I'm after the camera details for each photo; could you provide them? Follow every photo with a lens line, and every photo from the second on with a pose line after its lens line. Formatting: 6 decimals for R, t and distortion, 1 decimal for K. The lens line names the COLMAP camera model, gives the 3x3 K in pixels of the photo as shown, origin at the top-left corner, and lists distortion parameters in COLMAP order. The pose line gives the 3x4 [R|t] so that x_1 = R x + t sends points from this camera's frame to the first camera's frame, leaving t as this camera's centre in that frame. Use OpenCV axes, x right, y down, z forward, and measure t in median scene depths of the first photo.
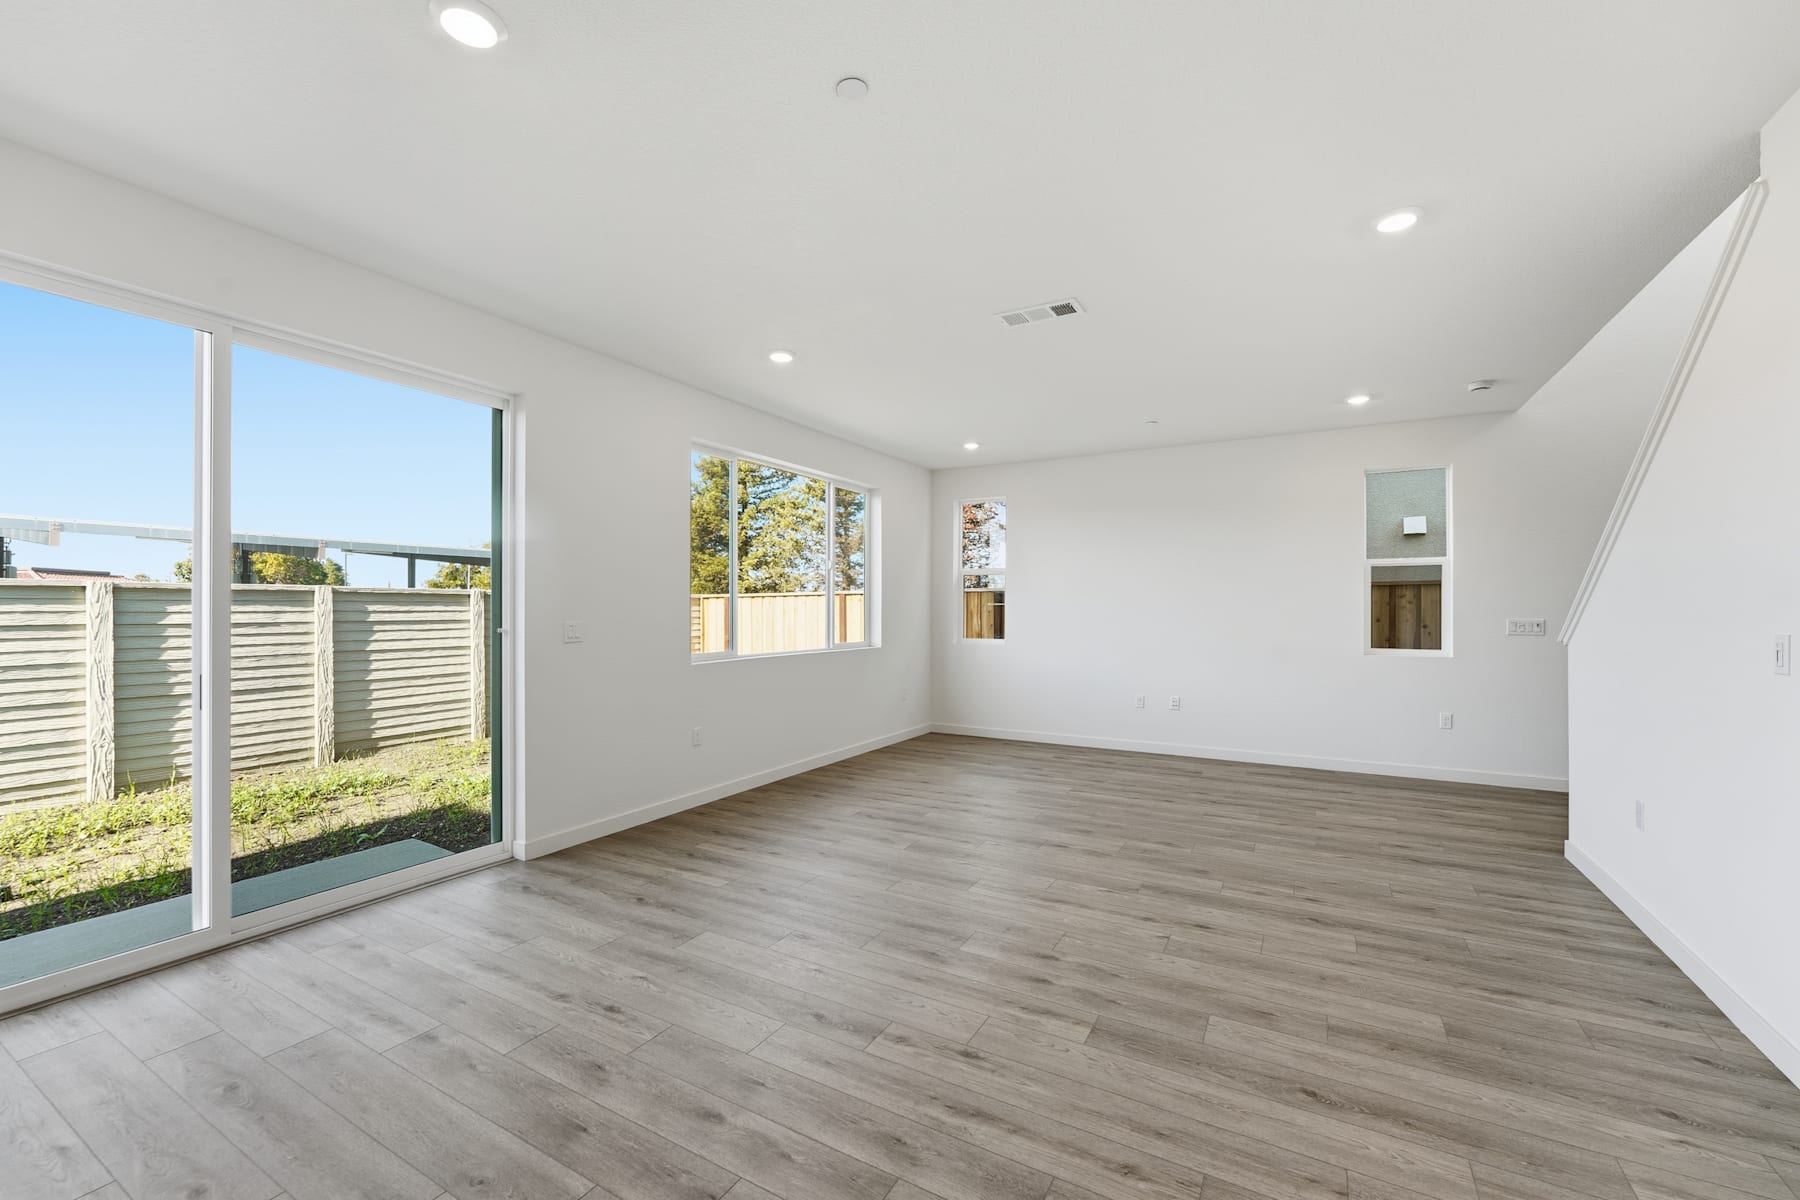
lens RADIAL K [[739.8, 0, 862.8], [0, 739.8, 592.4], [0, 0, 1]] dist [-0.000670, -0.000723]
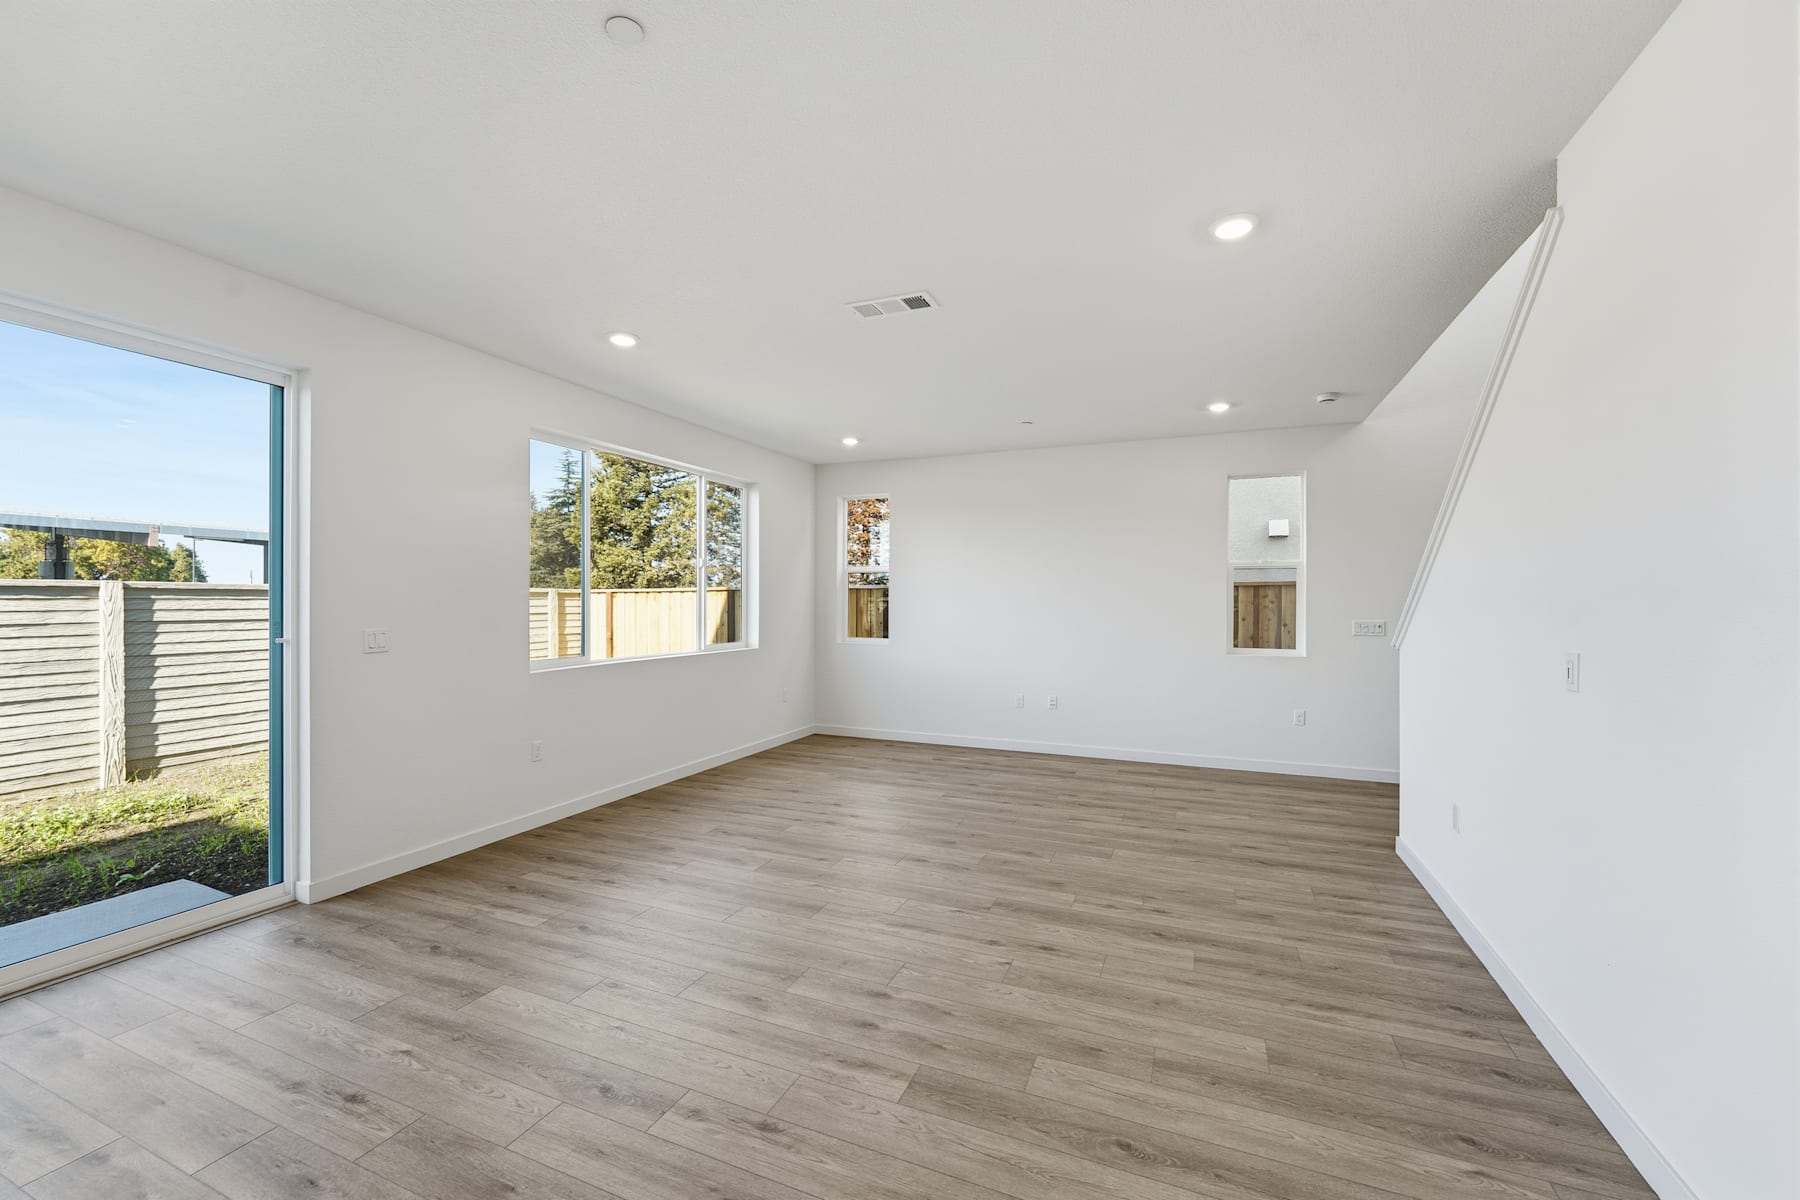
lens RADIAL K [[739.8, 0, 863.7], [0, 739.8, 583.0], [0, 0, 1]] dist [-0.000670, -0.000723]
pose [[0.993030, 0.005450, 0.117732, 0.090629], [-0.005371, 0.999985, -0.000986, -0.019007], [-0.117736, 0.000347, 0.993045, 0.059928]]
